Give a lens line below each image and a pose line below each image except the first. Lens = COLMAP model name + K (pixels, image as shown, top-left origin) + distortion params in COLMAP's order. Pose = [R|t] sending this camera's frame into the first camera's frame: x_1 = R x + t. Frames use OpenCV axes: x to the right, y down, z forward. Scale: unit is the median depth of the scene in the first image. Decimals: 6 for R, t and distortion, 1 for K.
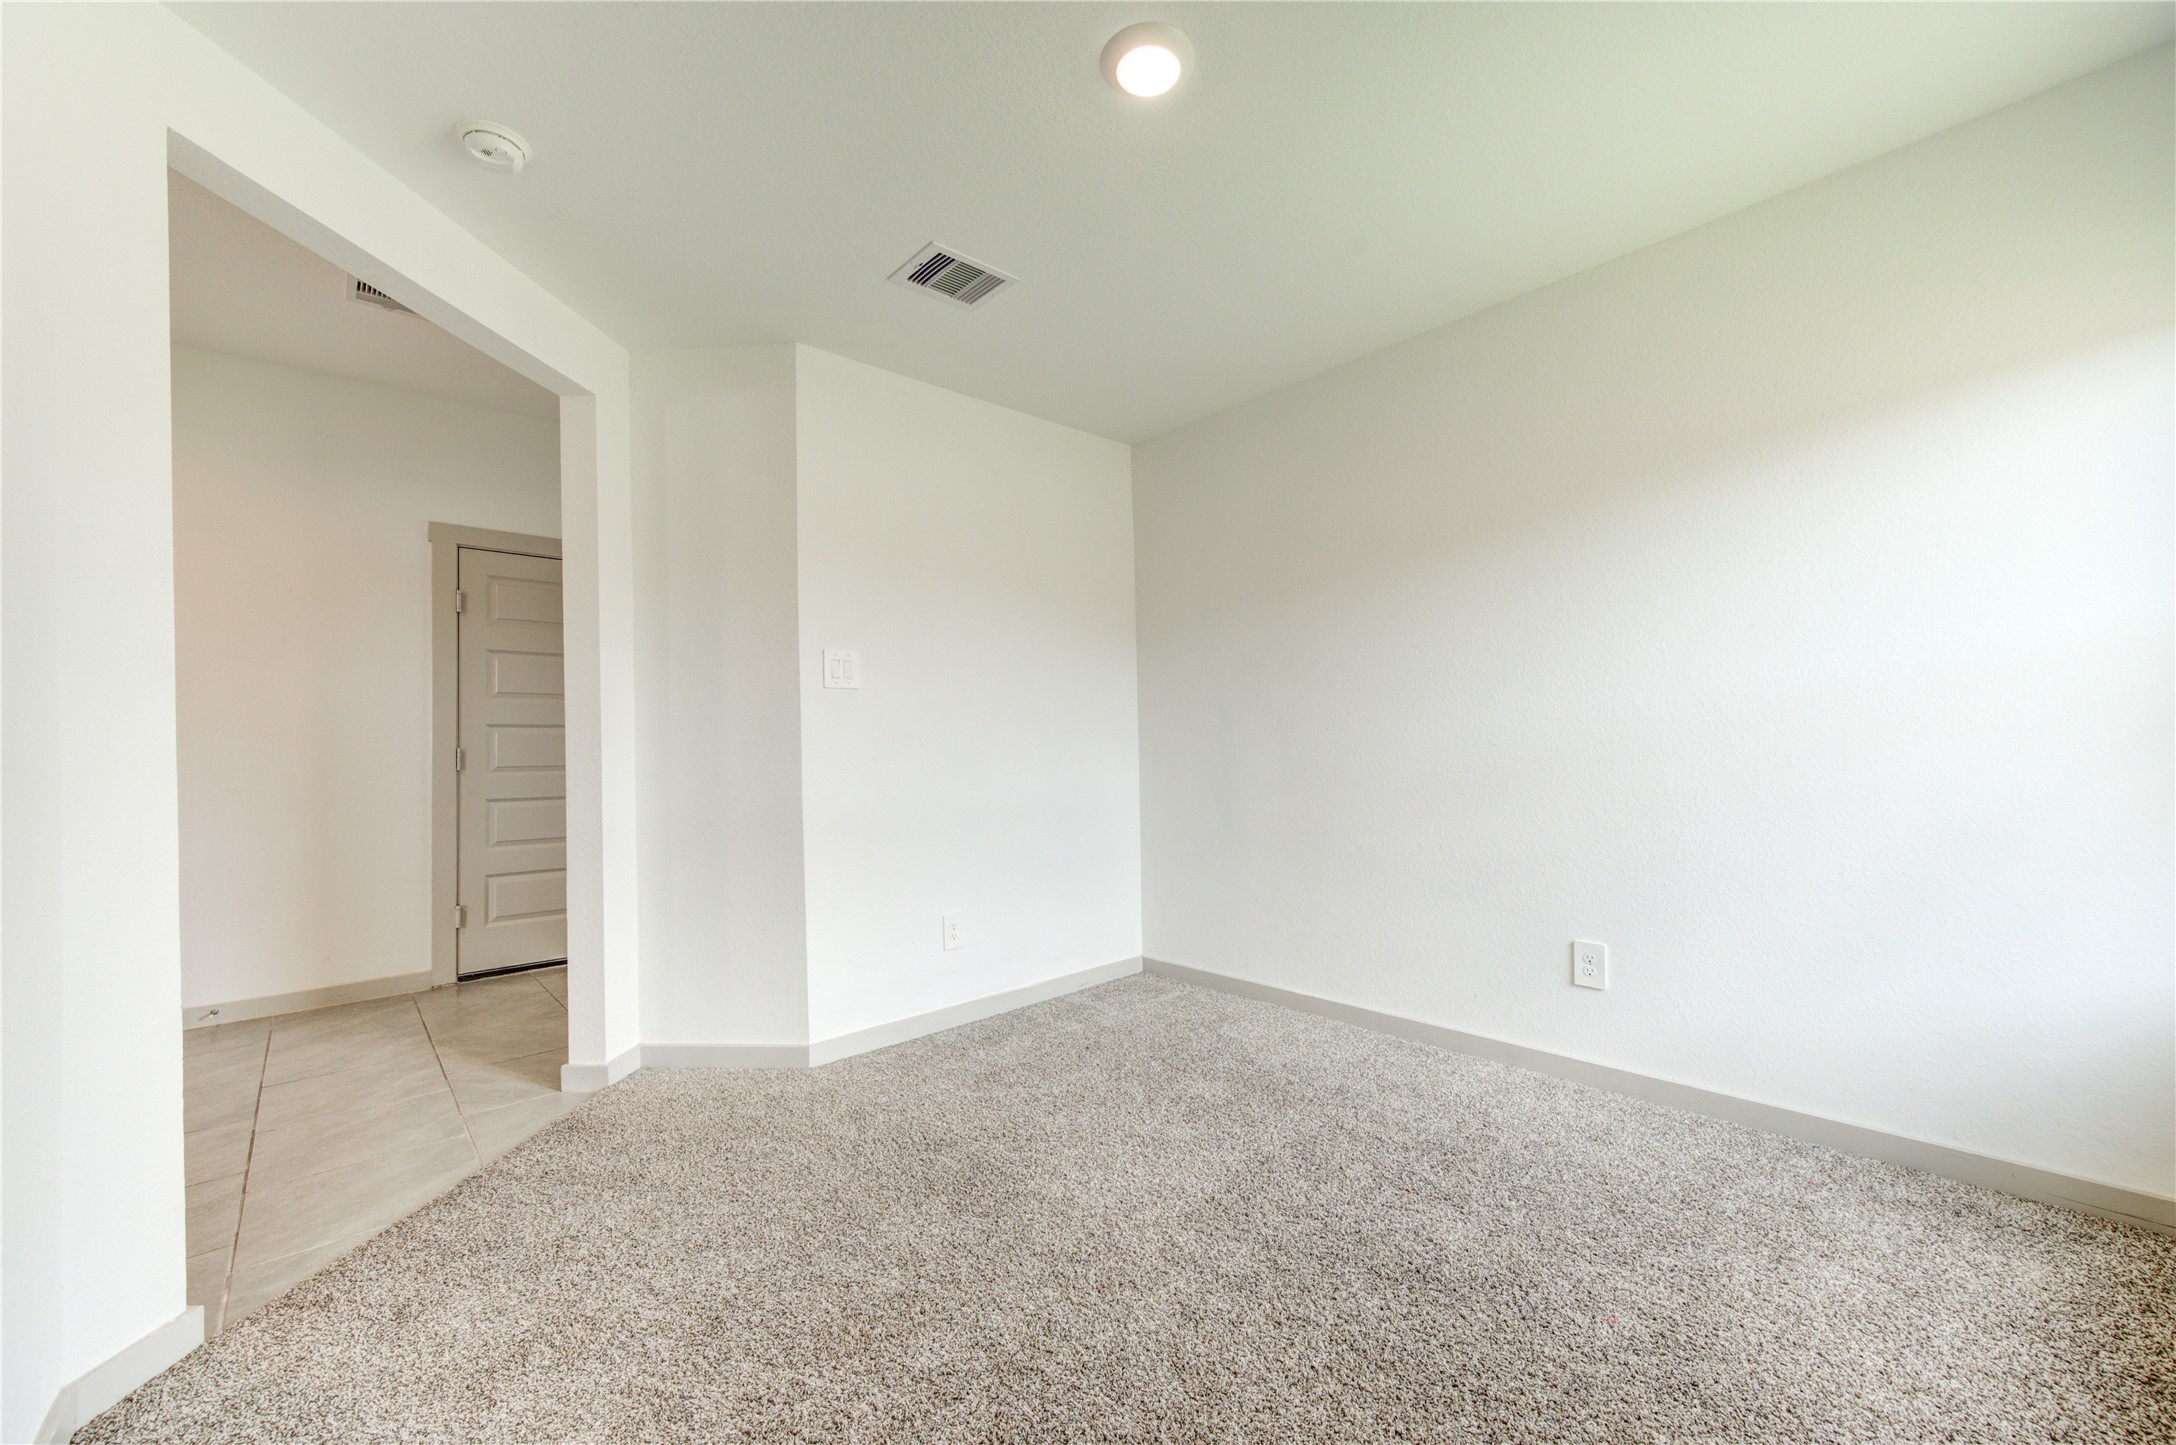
lens RADIAL K [[859.8, 0, 1088.0], [0, 859.8, 722.5], [0, 0, 1]] dist [-0.004162, -0.000342]
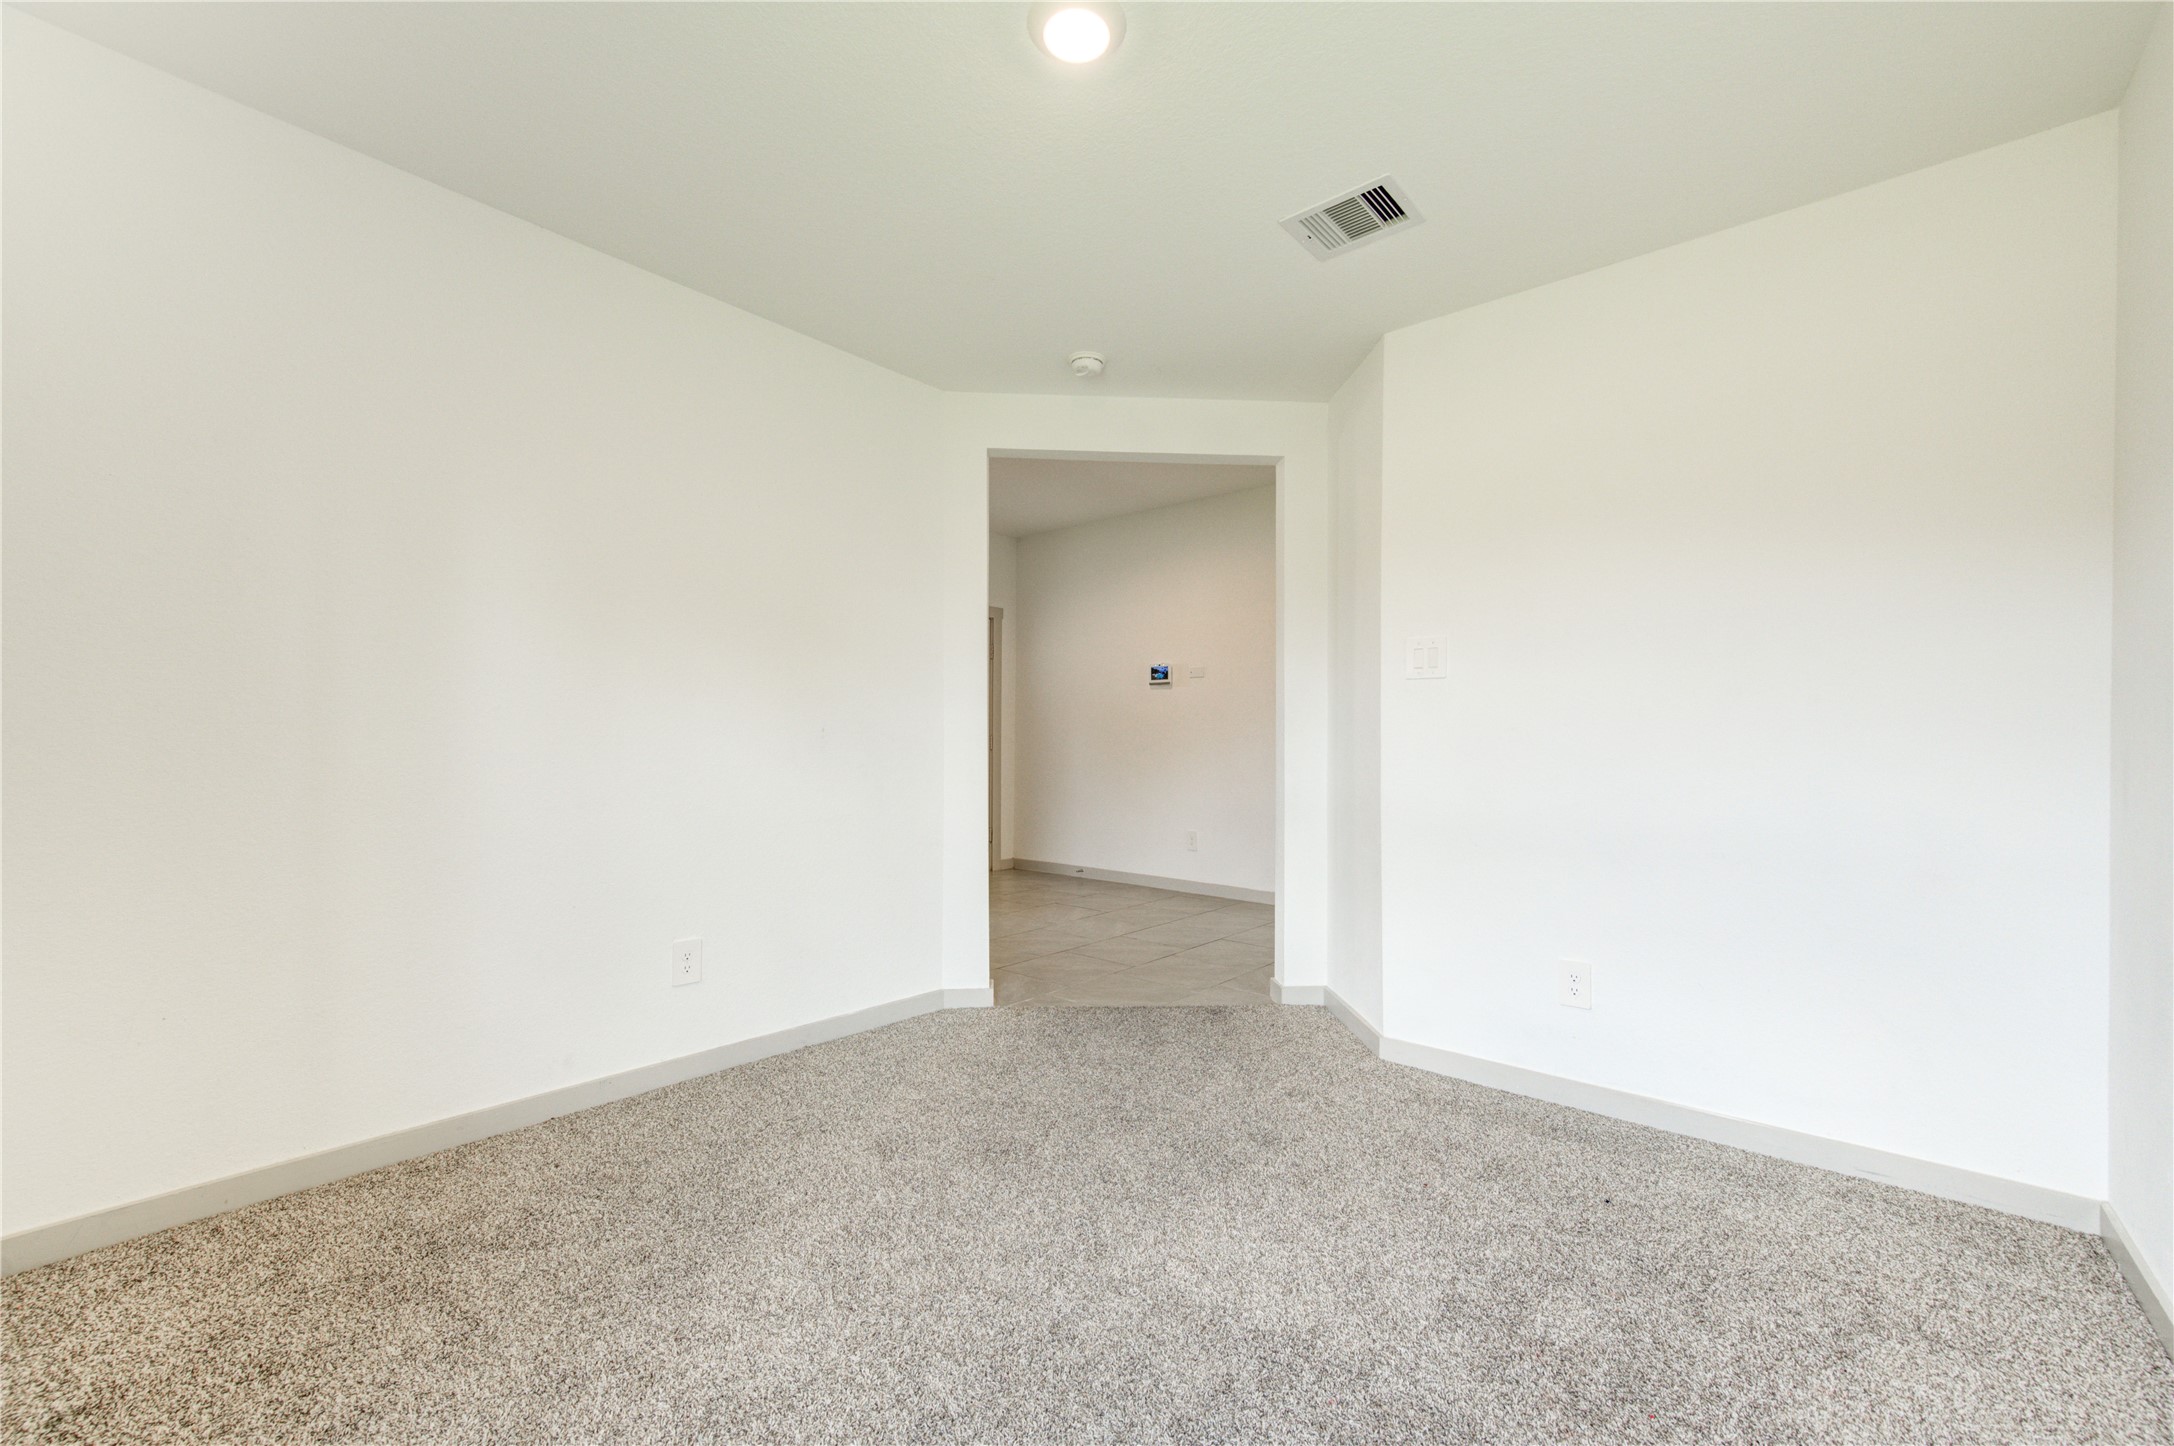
lens RADIAL K [[859.0, 0, 1087.0], [0, 859.0, 723.0], [0, 0, 1]] dist [-0.004162, -0.000342]
pose [[0.122020, 0.005873, -0.992510, 0.654702], [0.009872, 0.999926, 0.007130, -0.001062], [0.992479, -0.010668, 0.121953, 0.563612]]
